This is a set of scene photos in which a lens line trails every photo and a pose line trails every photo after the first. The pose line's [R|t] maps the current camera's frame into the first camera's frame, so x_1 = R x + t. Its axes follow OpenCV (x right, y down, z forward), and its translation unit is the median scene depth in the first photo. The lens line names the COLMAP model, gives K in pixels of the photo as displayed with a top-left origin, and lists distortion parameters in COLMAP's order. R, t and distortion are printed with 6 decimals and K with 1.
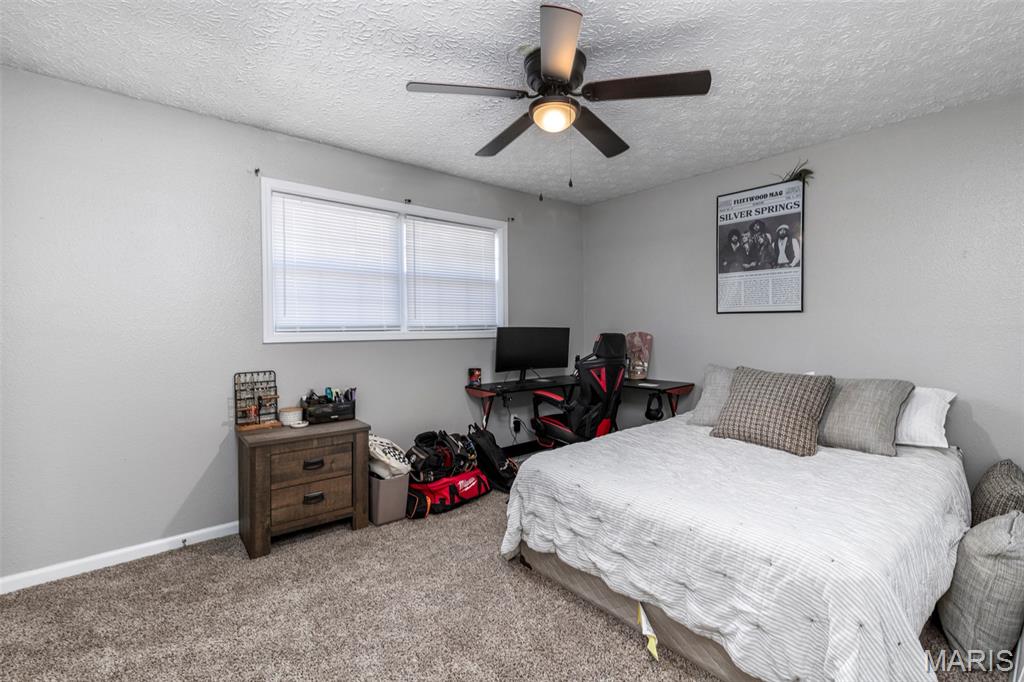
lens RADIAL K [[465.6, 0, 517.4], [0, 465.6, 331.2], [0, 0, 1]] dist [-0.000346, 0.000453]
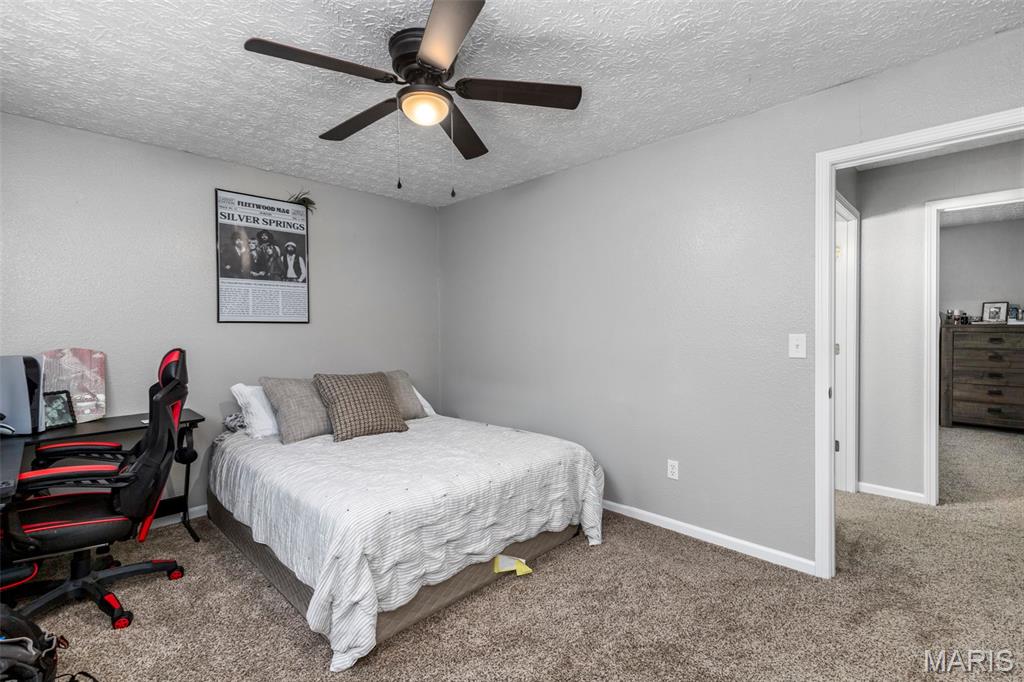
lens RADIAL K [[465.6, 0, 507.7], [0, 465.6, 338.3], [0, 0, 1]] dist [-0.000346, 0.000453]
pose [[-0.086592, -0.015262, 0.996127, -0.548483], [0.024174, 0.999556, 0.017416, -0.011770], [-0.995951, 0.025588, -0.086185, 0.596669]]
